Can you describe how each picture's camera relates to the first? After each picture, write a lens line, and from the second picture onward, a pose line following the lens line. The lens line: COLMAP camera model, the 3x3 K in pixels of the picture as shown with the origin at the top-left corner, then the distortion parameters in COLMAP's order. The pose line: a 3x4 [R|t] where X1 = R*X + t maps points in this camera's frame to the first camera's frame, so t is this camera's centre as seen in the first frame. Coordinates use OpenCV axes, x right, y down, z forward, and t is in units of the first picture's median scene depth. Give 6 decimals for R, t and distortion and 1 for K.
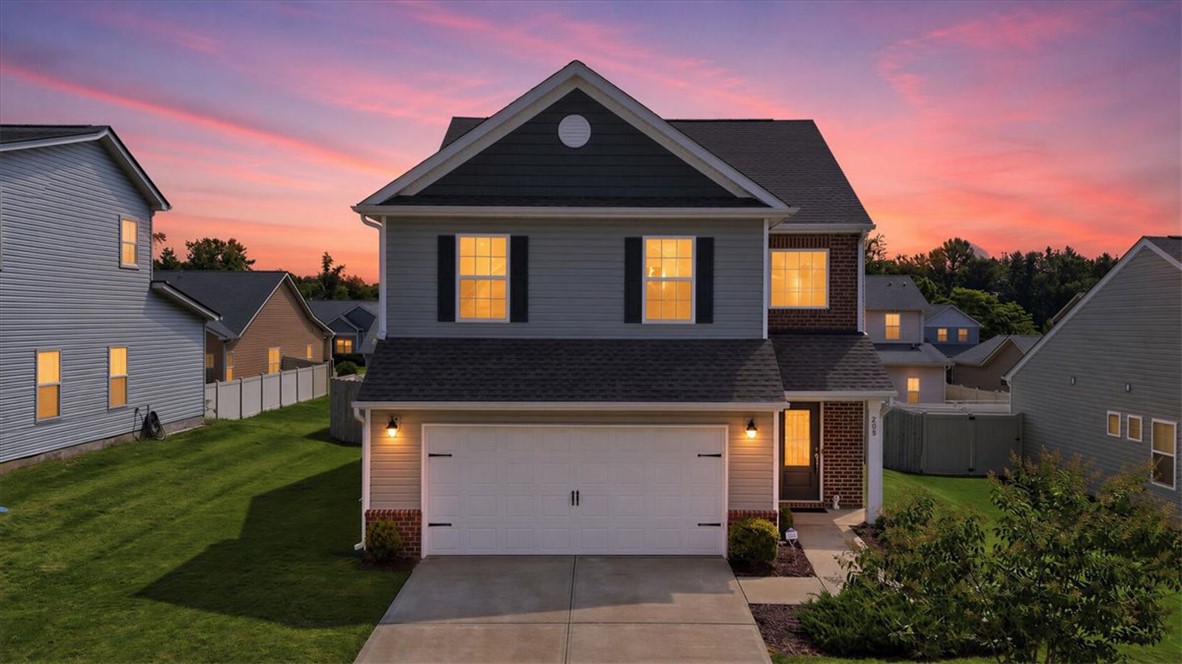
lens RADIAL K [[962.3, 0, 591.7], [0, 962.3, 333.5], [0, 0, 1]] dist [-0.010257, 0.000868]
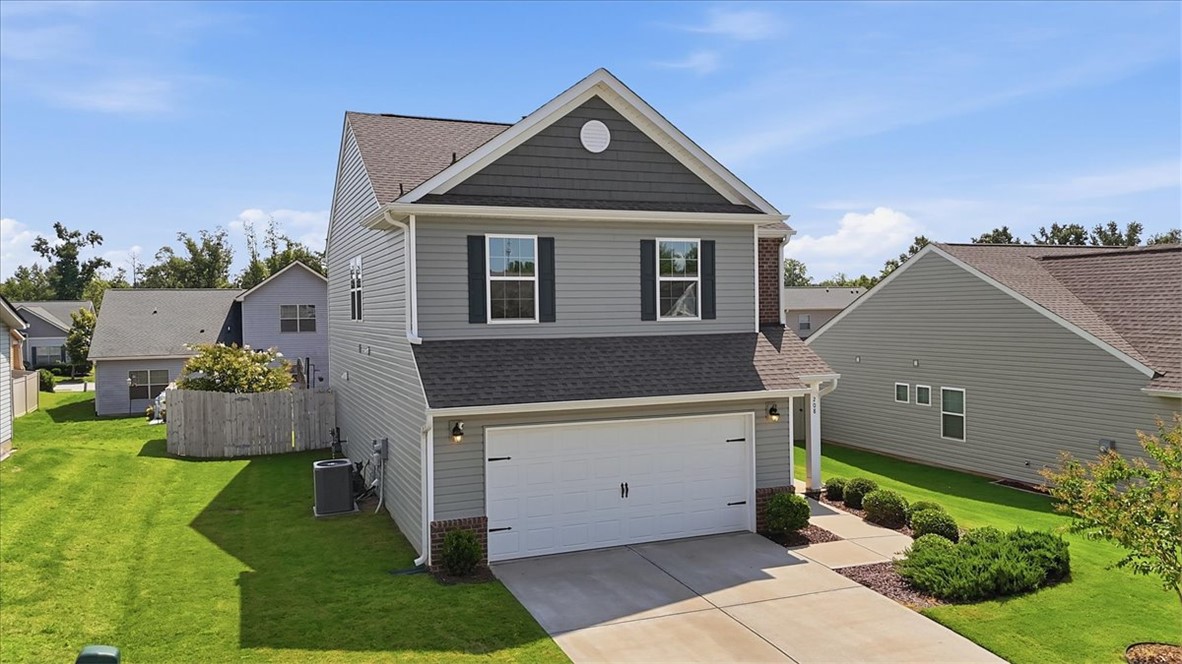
lens RADIAL K [[910.8, 0, 590.3], [0, 910.8, 325.0], [0, 0, 1]] dist [0.001766, -0.003667]
pose [[0.931138, -0.024207, 0.363862, -0.407442], [0.023801, 0.999701, 0.005599, -0.014026], [-0.363888, 0.003447, 0.931436, 0.095249]]
